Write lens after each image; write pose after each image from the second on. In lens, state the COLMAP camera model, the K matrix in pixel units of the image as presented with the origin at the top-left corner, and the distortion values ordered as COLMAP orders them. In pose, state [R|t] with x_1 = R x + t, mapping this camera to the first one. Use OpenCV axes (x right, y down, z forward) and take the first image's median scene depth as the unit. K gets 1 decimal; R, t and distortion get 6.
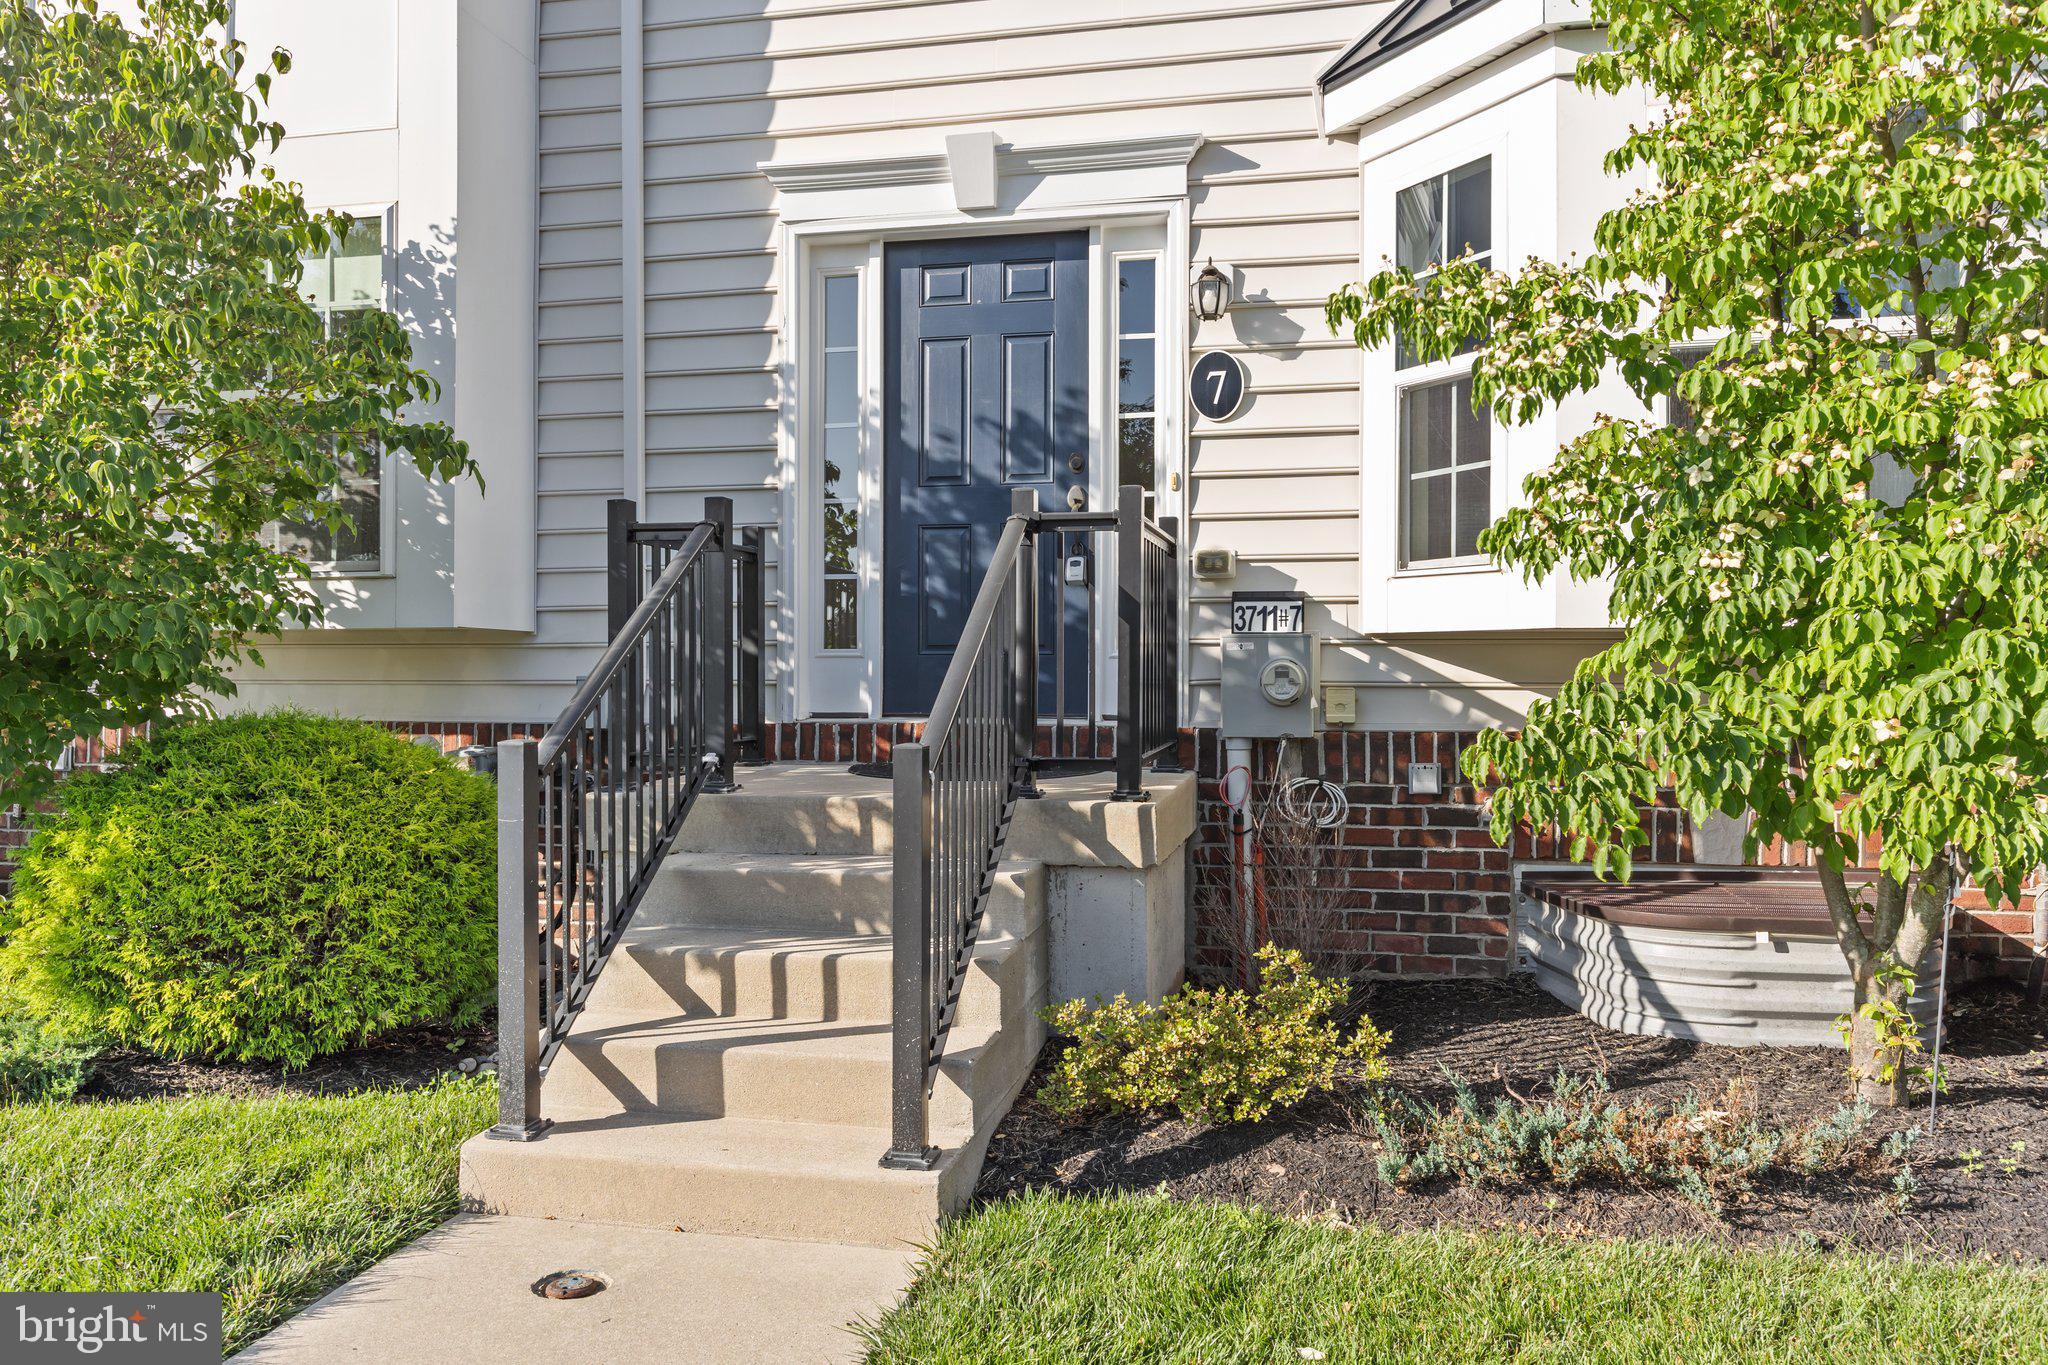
lens RADIAL K [[1455.8, 0, 1025.4], [0, 1455.8, 690.7], [0, 0, 1]] dist [-0.001676, -0.006495]
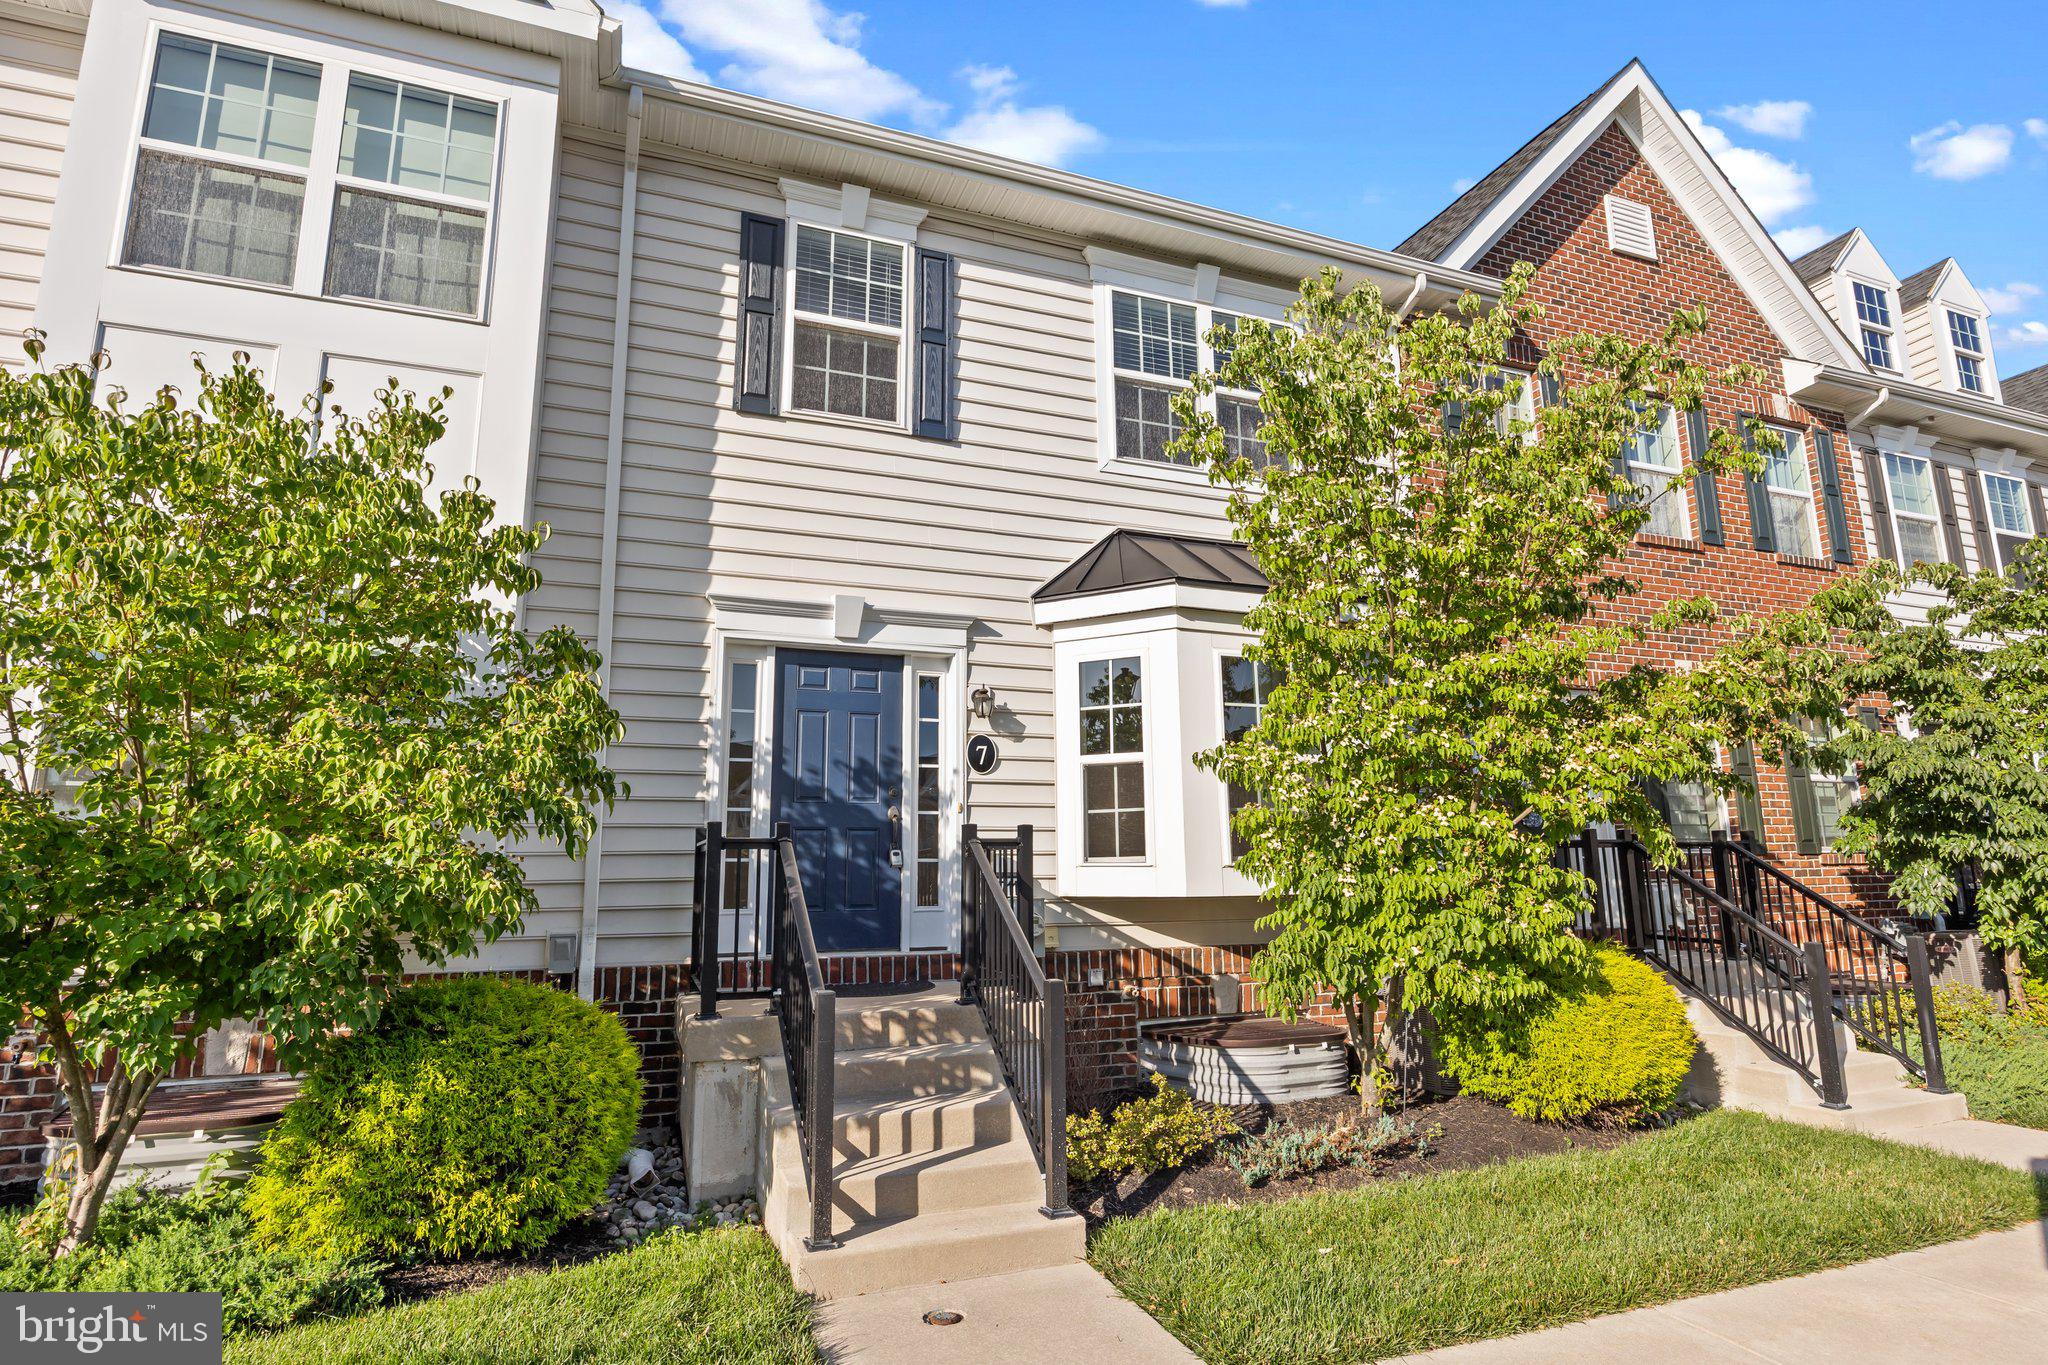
lens RADIAL K [[1086.1, 0, 1024.0], [0, 1086.1, 682.5], [0, 0, 1]] dist [-0.003520, -0.000498]
pose [[0.834636, 0.089039, 0.543558, -0.601376], [0.016197, 0.982453, -0.185804, -0.053263], [-0.550564, 0.163883, 0.818549, -0.133432]]
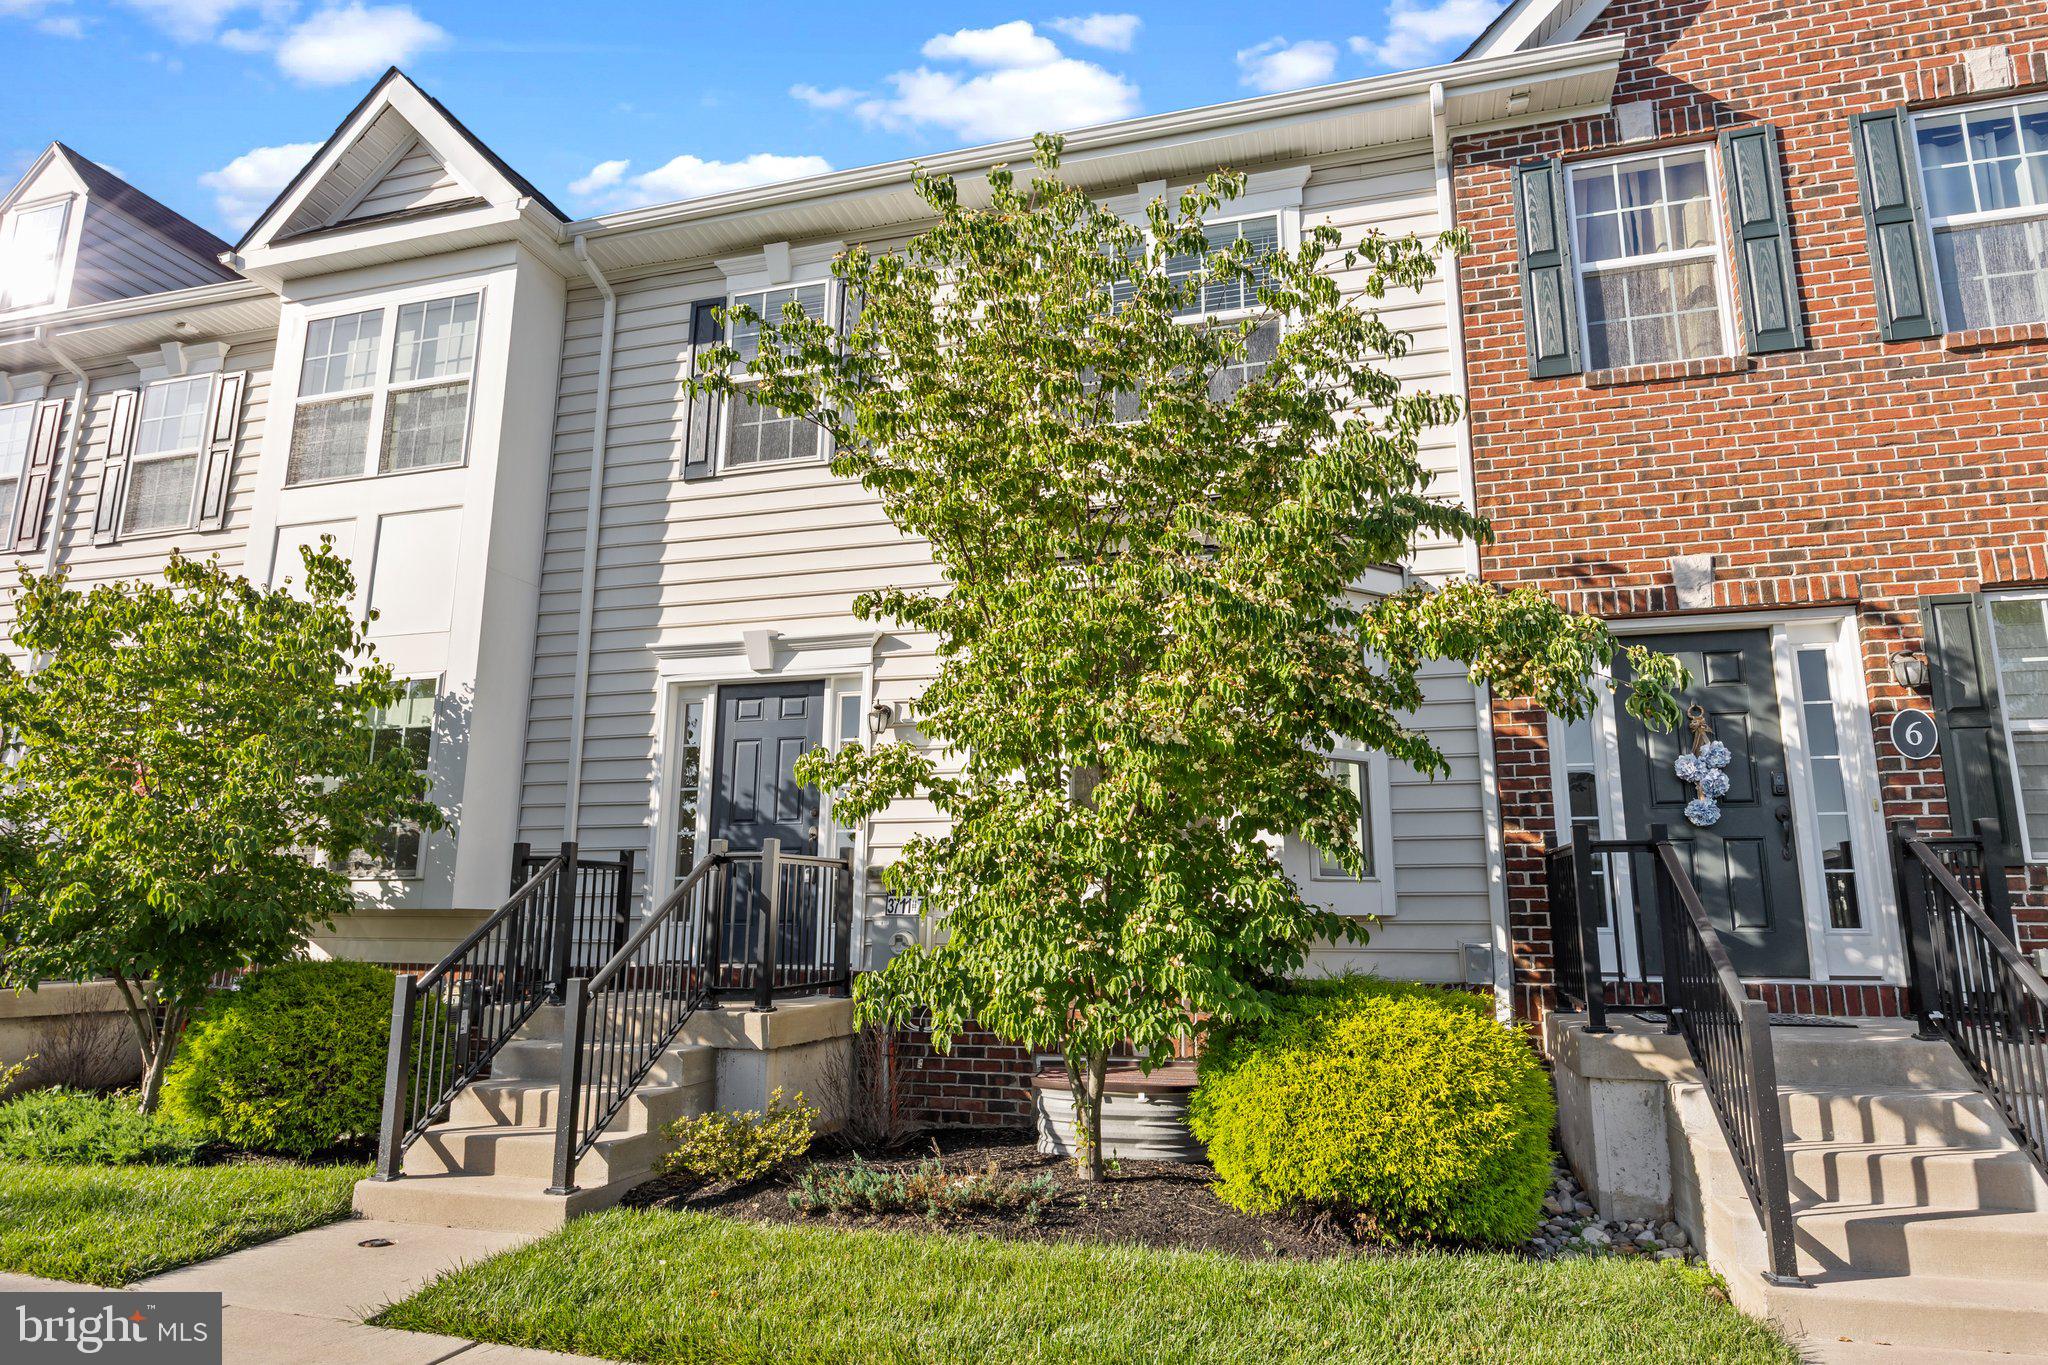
lens RADIAL K [[1225.1, 0, 1027.5], [0, 1225.1, 680.3], [0, 0, 1]] dist [0.014224, -0.020962]
pose [[0.996867, -0.010460, -0.078402, 0.458527], [-0.005862, 0.978724, -0.205098, -0.015170], [0.078879, 0.204915, 0.975596, -0.486698]]
